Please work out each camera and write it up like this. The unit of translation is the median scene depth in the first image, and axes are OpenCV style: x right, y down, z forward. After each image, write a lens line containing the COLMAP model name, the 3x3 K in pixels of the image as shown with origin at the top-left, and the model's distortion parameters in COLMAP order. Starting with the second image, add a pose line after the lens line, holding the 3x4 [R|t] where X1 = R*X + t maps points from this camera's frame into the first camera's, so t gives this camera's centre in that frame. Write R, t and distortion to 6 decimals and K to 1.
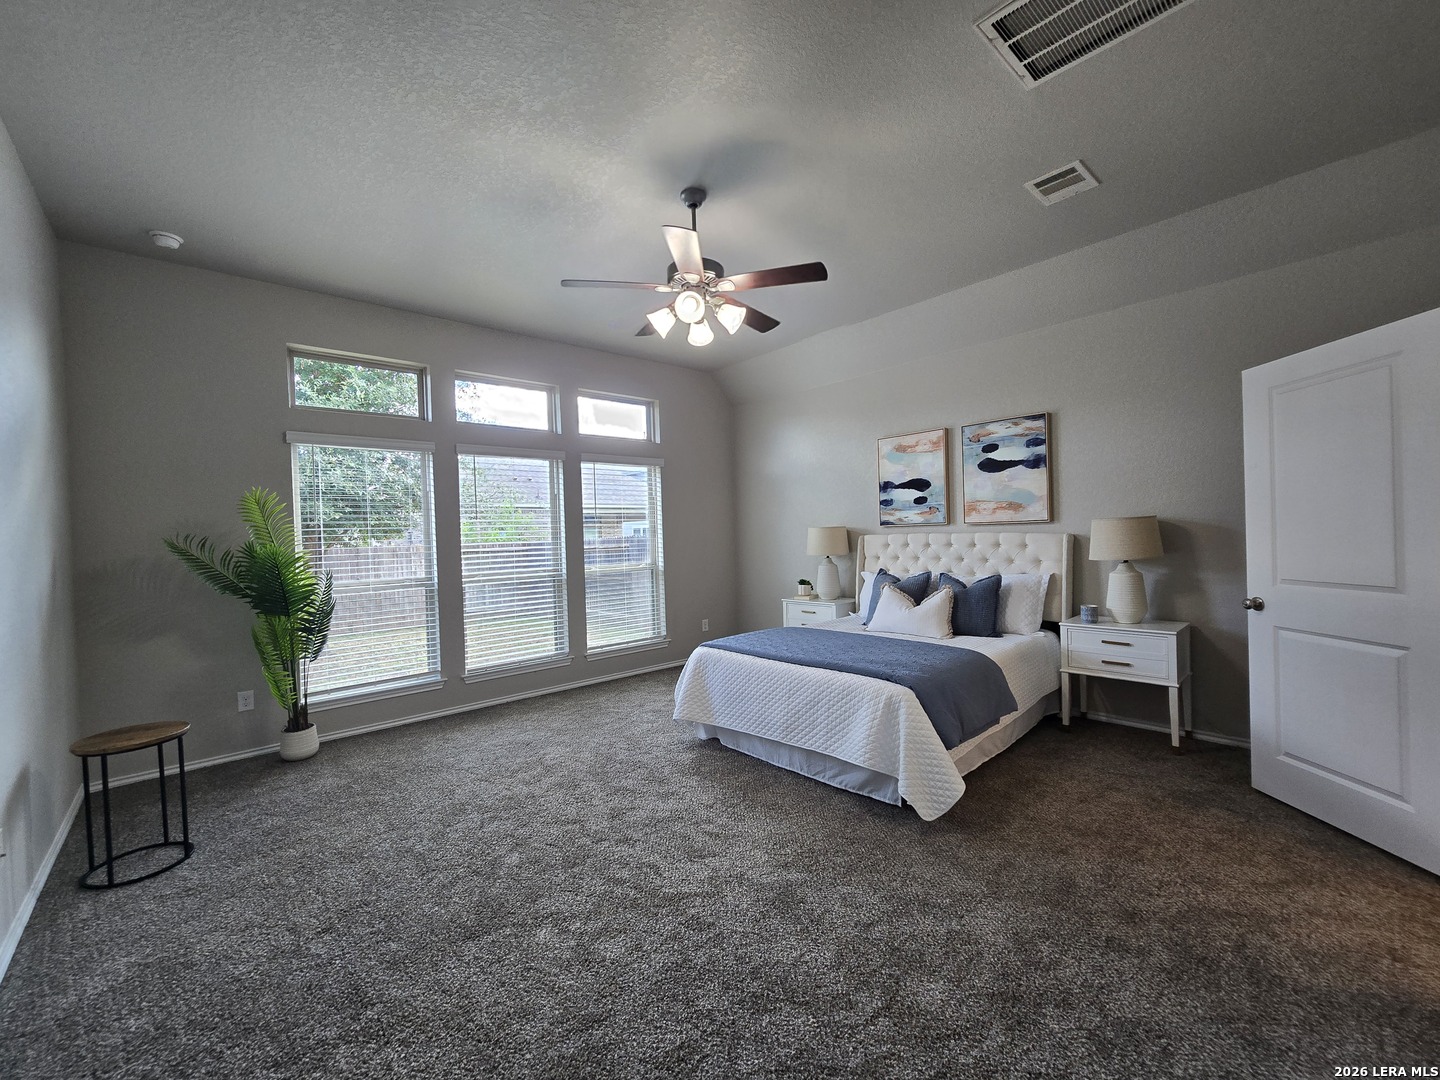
lens RADIAL K [[590.0, 0, 714.4], [0, 590.0, 544.6], [0, 0, 1]] dist [-0.002559, -0.000325]
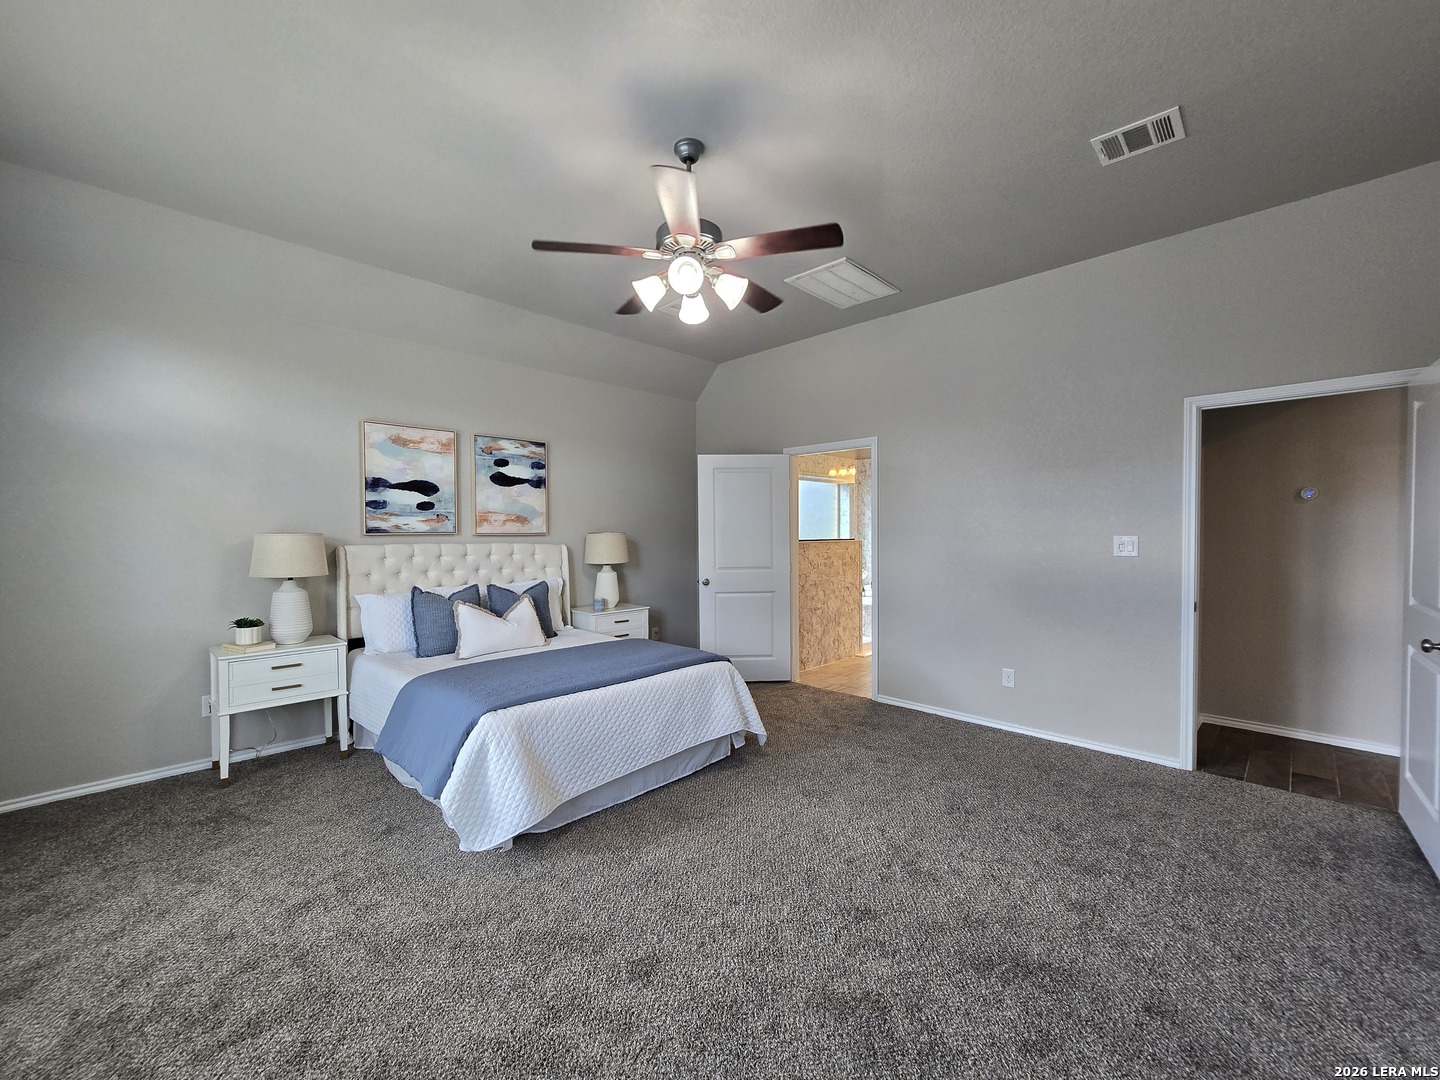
lens RADIAL K [[590.0, 0, 714.4], [0, 590.0, 544.6], [0, 0, 1]] dist [-0.002559, -0.000325]
pose [[-0.064048, 0.006804, 0.997924, -0.595835], [0.021022, 0.999764, -0.005467, -0.004325], [-0.997725, 0.020628, -0.064176, 0.684861]]
